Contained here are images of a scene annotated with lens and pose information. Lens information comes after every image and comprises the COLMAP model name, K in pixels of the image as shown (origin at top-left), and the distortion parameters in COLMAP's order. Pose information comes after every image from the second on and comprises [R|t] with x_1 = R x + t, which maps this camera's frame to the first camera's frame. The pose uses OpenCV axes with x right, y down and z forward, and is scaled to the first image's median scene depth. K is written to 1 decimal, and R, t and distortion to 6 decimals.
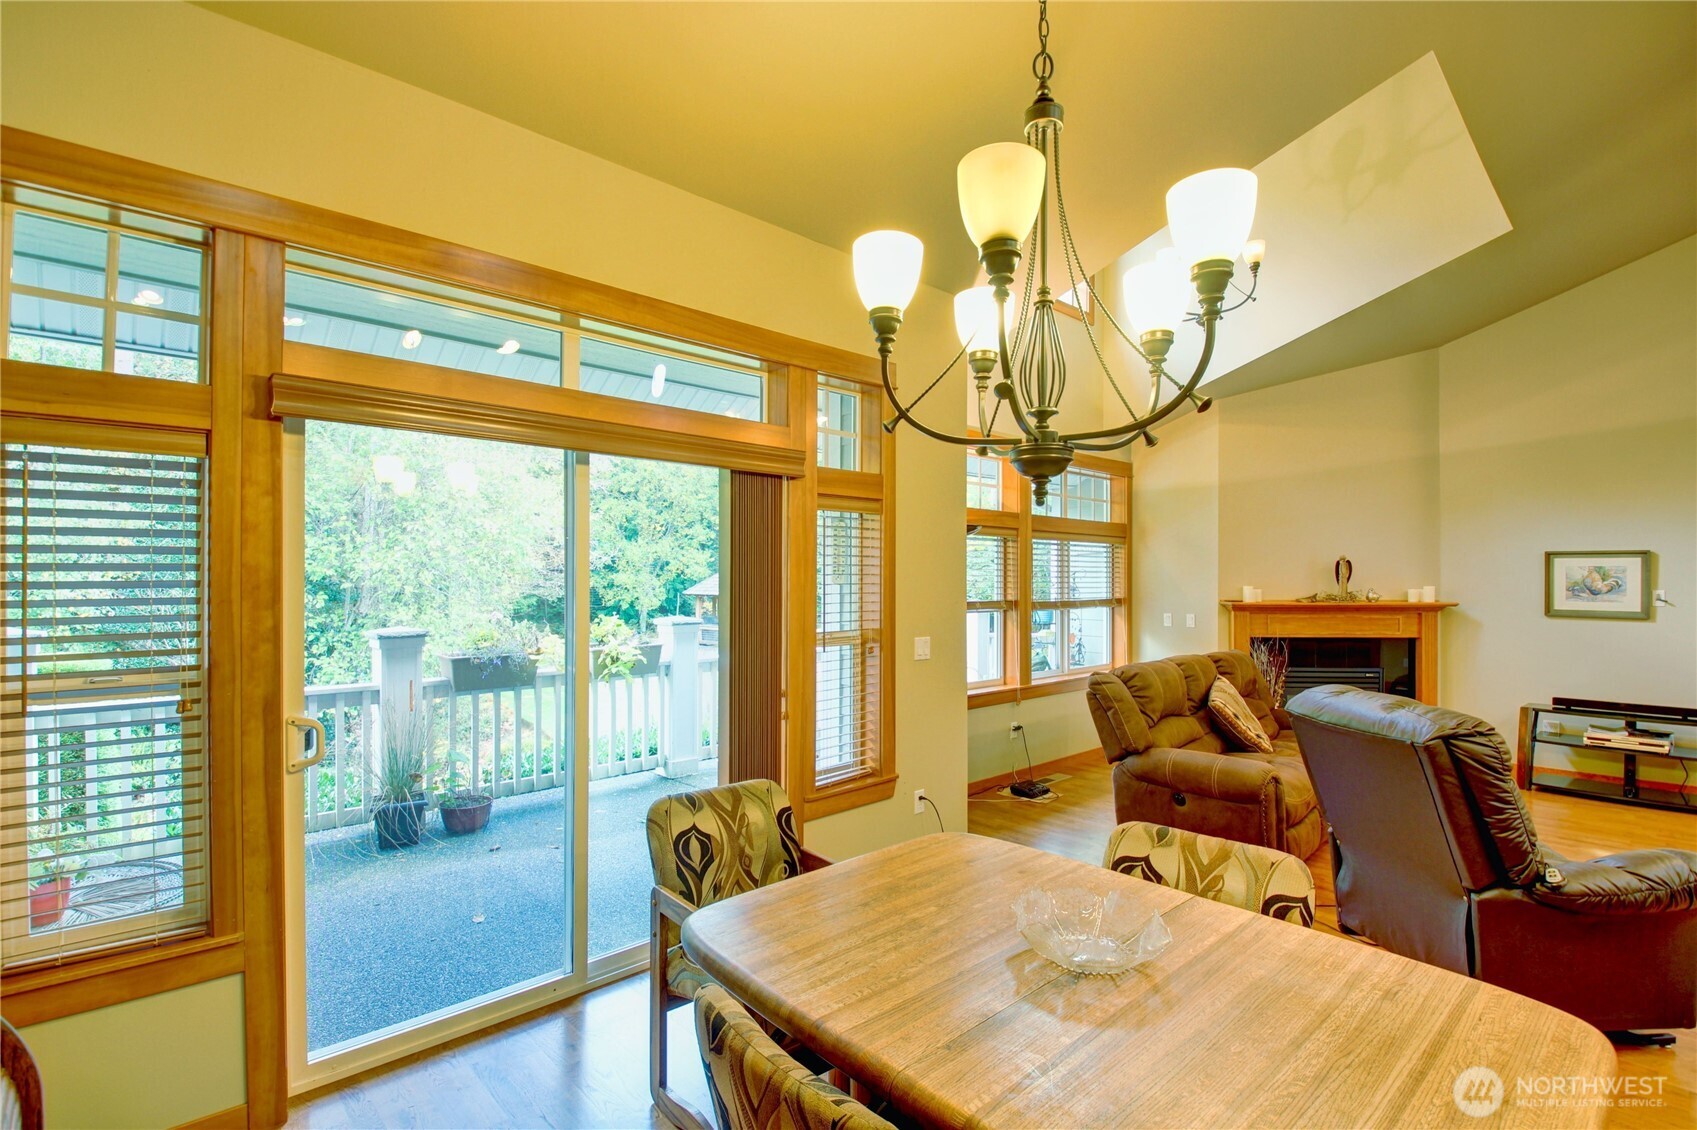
lens RADIAL K [[796.3, 0, 850.2], [0, 796.3, 574.3], [0, 0, 1]] dist [0.001898, -0.016810]
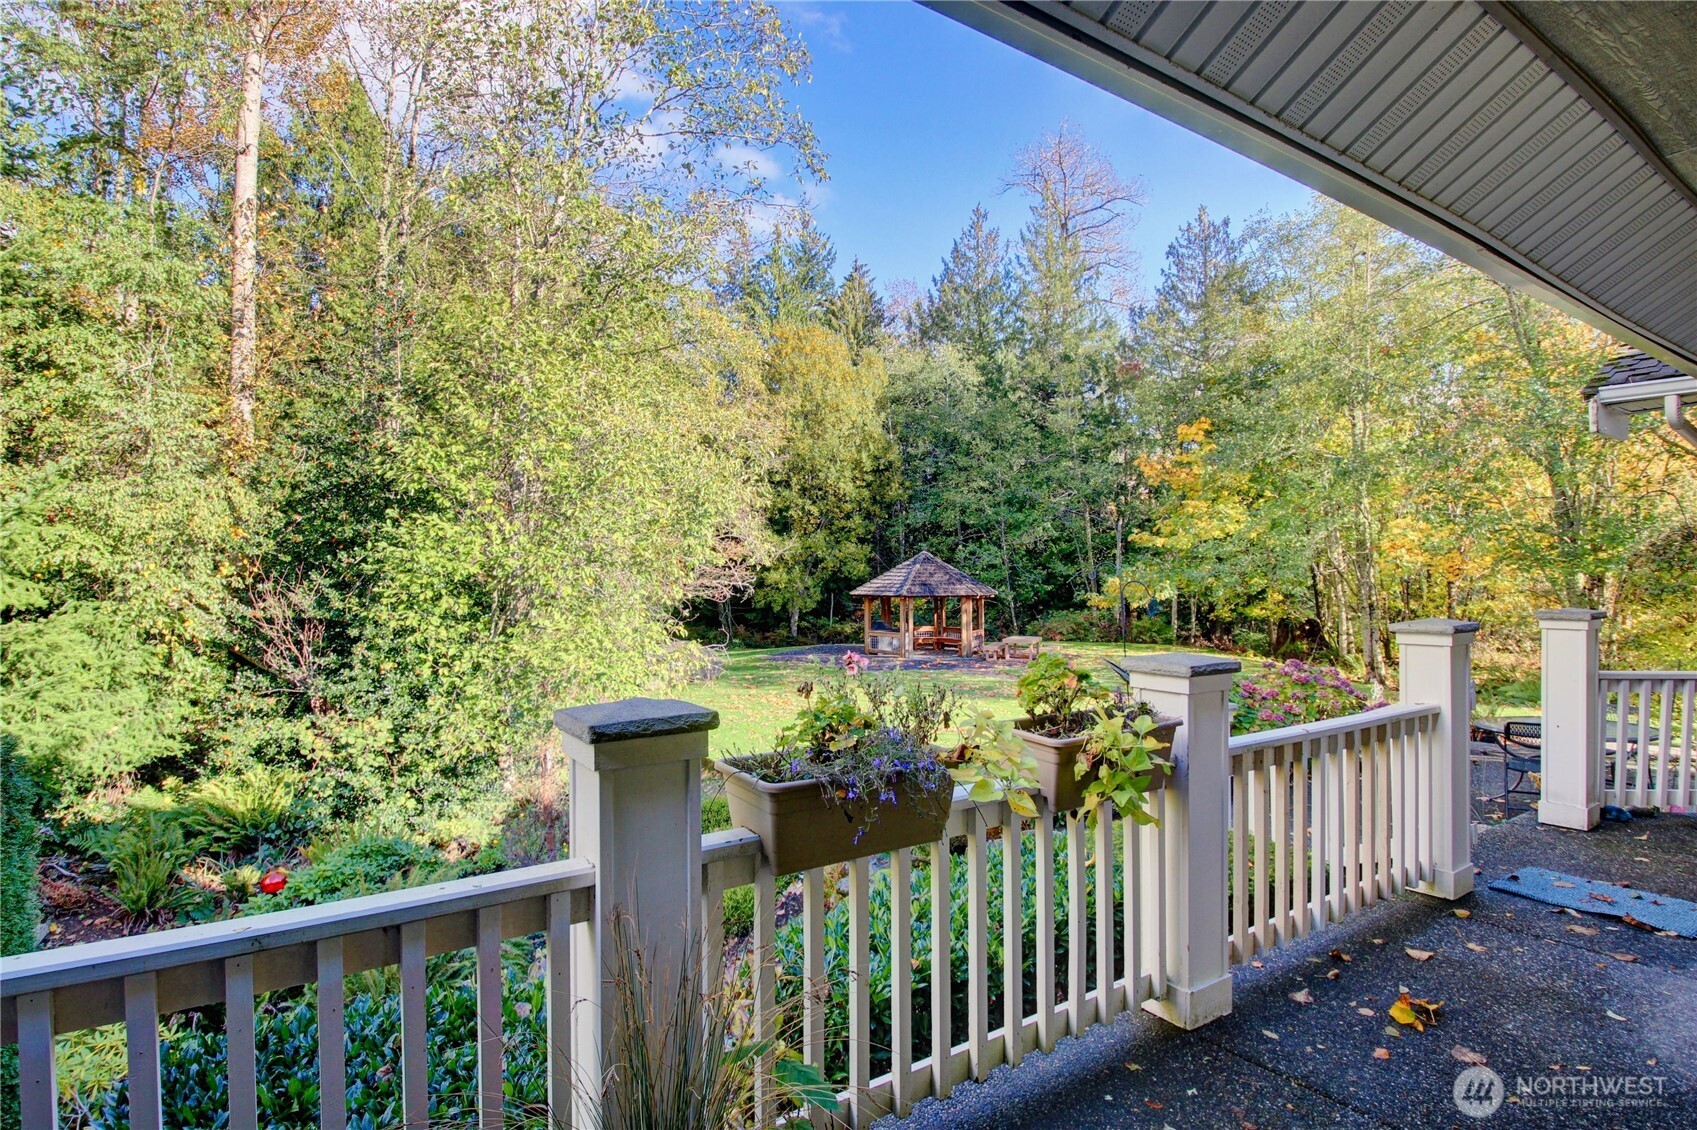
lens RADIAL K [[860.8, 0, 836.8], [0, 860.8, 568.9], [0, 0, 1]] dist [0.003410, -0.017123]
pose [[0.983260, -0.006228, -0.182099, -0.135184], [0.005472, 0.999974, -0.004653, 0.002947], [0.182124, 0.003578, 0.983269, 0.209391]]
